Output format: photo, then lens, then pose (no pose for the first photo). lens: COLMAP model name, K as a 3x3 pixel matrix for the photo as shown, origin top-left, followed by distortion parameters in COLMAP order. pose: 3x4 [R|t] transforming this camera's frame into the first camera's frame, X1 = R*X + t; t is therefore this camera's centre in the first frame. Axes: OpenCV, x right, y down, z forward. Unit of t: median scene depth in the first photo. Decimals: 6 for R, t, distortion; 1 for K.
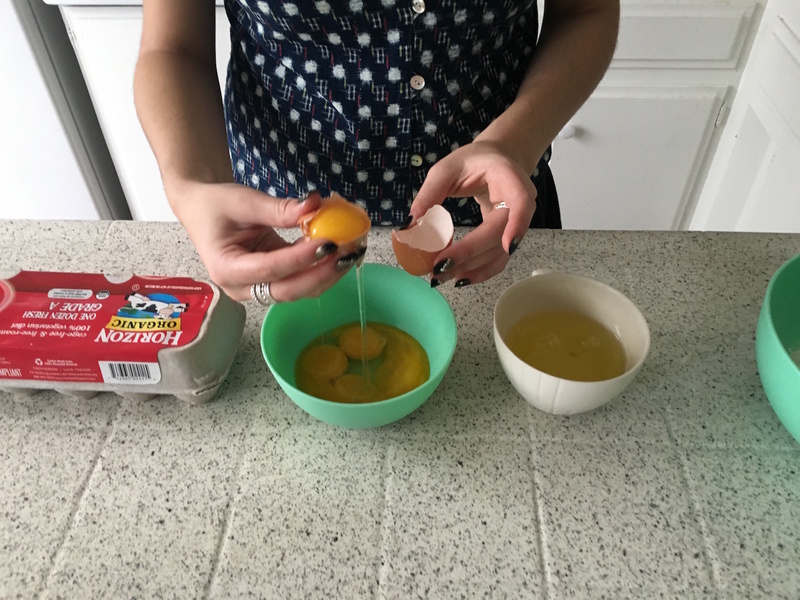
lens RADIAL K [[673.5, 0, 400.3], [0, 673.5, 300.1], [0, 0, 1]] dist [0.064572, -0.018916]
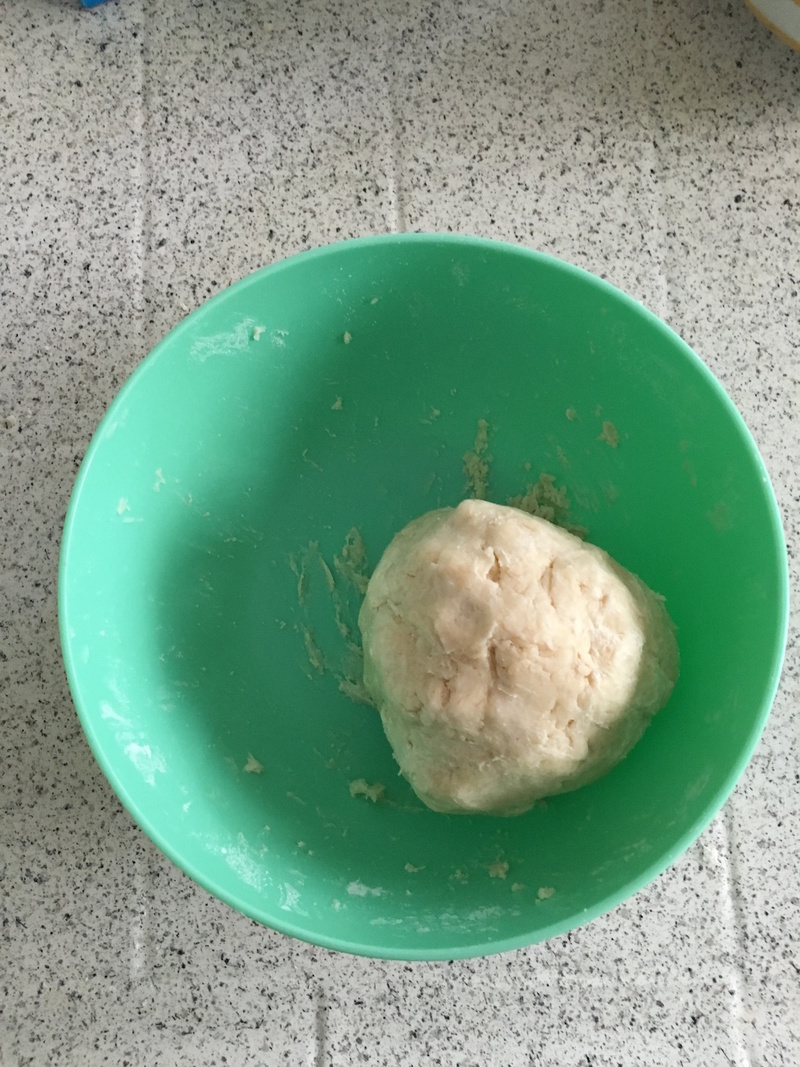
lens RADIAL K [[898.2, 0, 399.9], [0, 898.2, 533.7], [0, 0, 1]] dist [0.064572, -0.018916]
pose [[-0.993722, 0.105926, 0.036017, 0.209228], [-0.031578, -0.574375, 0.817983, -0.480565], [0.107333, 0.811710, 0.574114, 0.757941]]
